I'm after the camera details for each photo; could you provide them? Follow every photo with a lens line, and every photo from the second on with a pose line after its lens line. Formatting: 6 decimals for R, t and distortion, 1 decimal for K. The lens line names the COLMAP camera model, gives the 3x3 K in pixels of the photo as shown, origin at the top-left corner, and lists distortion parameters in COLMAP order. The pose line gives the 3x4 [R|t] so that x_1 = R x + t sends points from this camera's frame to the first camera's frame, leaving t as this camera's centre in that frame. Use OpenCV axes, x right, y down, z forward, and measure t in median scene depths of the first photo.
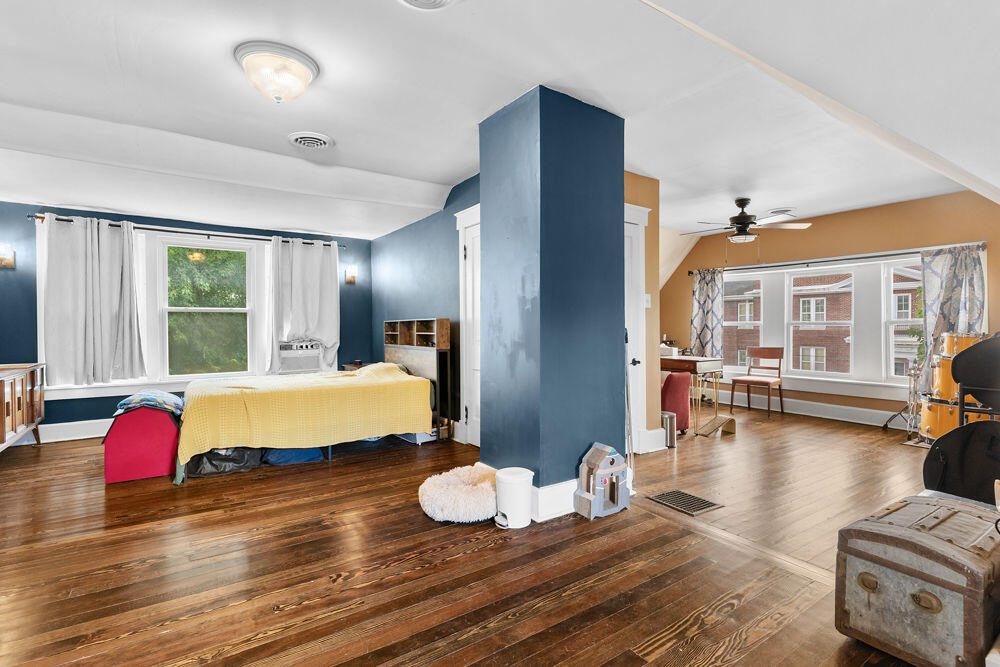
lens RADIAL K [[473.3, 0, 497.5], [0, 473.3, 330.2], [0, 0, 1]] dist [0.003243, 0.000540]
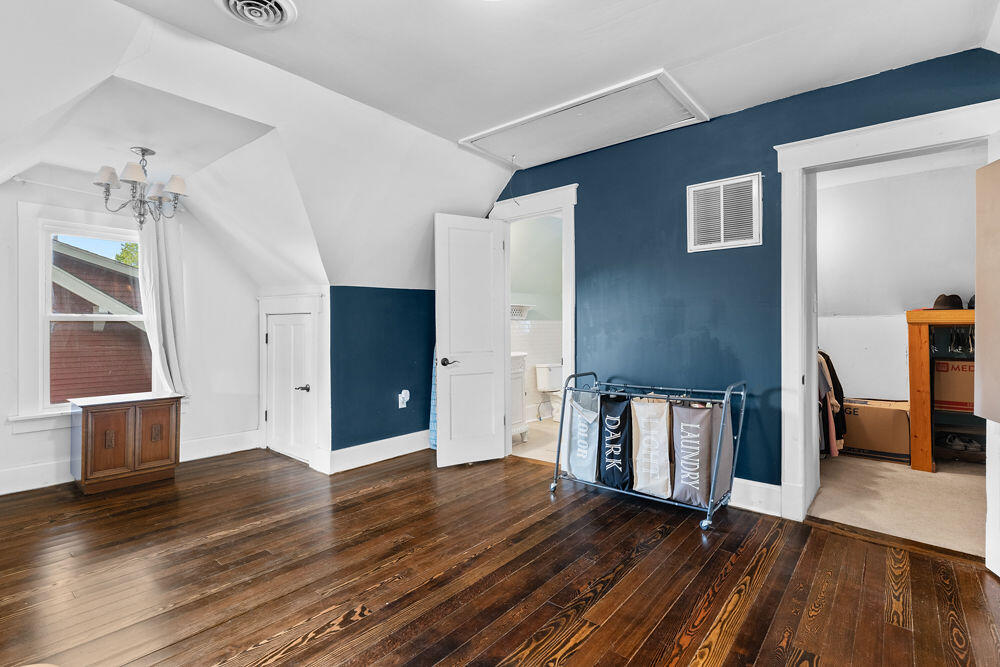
lens RADIAL K [[473.3, 0, 500.8], [0, 473.3, 329.3], [0, 0, 1]] dist [0.003243, 0.000540]
pose [[-0.963249, 0.002042, -0.268604, -0.353983], [0.000431, 0.999982, 0.006055, -0.022243], [0.268611, 0.005717, -0.963232, 1.955613]]
